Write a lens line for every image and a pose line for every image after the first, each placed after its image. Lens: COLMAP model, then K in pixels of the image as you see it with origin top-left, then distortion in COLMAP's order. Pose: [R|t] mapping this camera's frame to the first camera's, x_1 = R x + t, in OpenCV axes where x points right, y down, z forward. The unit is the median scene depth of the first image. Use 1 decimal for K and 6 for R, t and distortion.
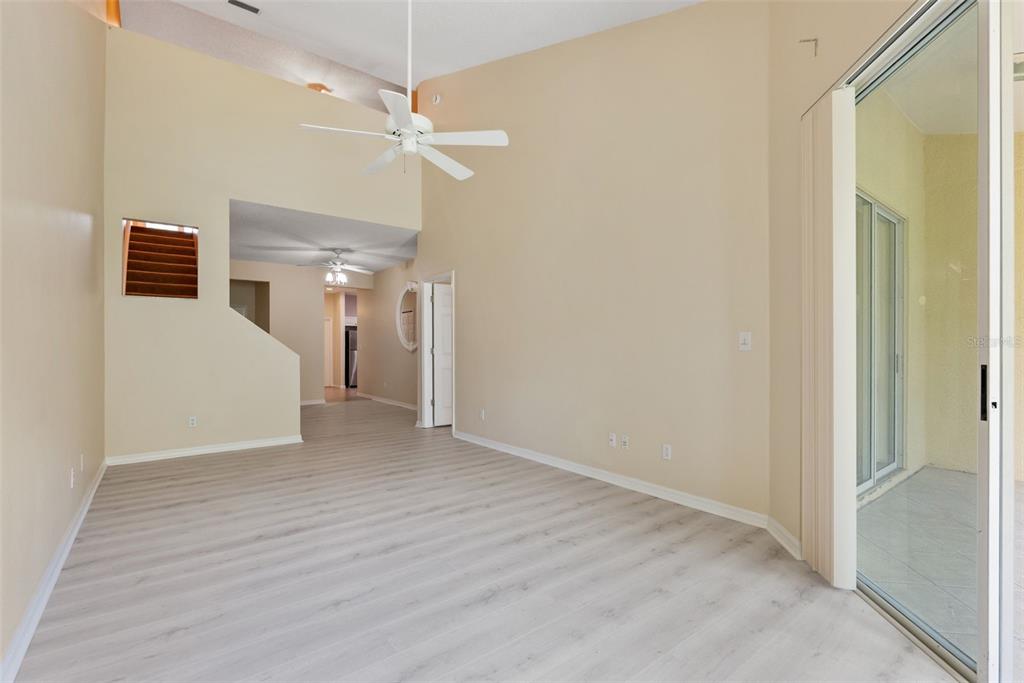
lens RADIAL K [[468.3, 0, 513.6], [0, 468.3, 341.3], [0, 0, 1]] dist [0.001736, 0.001203]
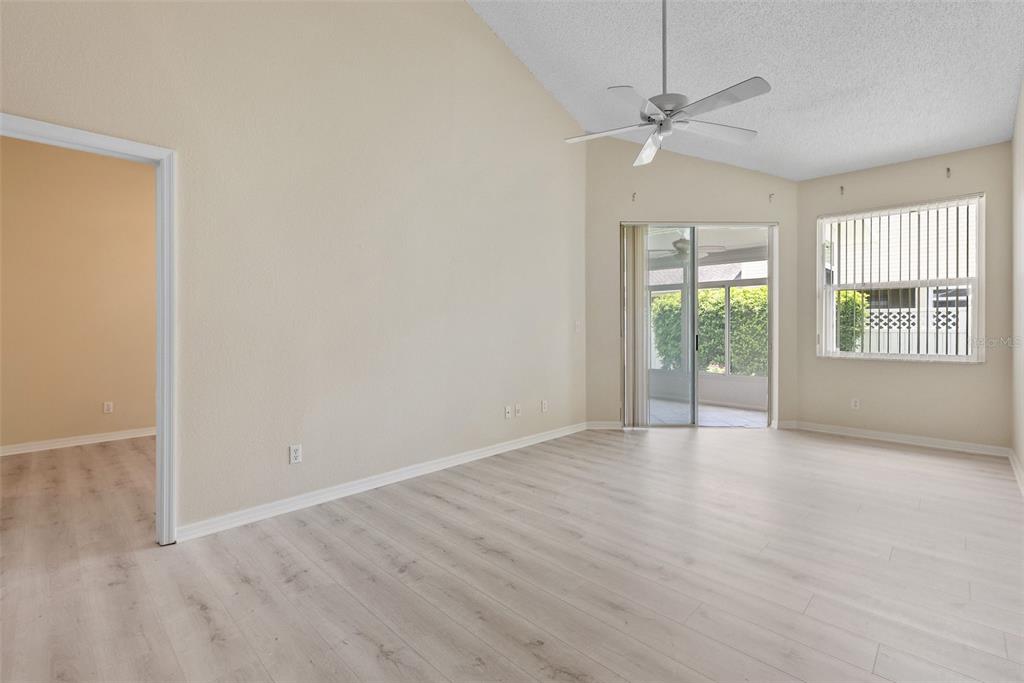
lens RADIAL K [[468.3, 0, 513.7], [0, 468.3, 333.1], [0, 0, 1]] dist [0.001736, 0.001203]
pose [[-0.135714, -0.015749, 0.990623, -0.877824], [0.002088, 0.999867, 0.016182, 0.004594], [-0.990746, 0.004264, -0.135663, 1.116984]]
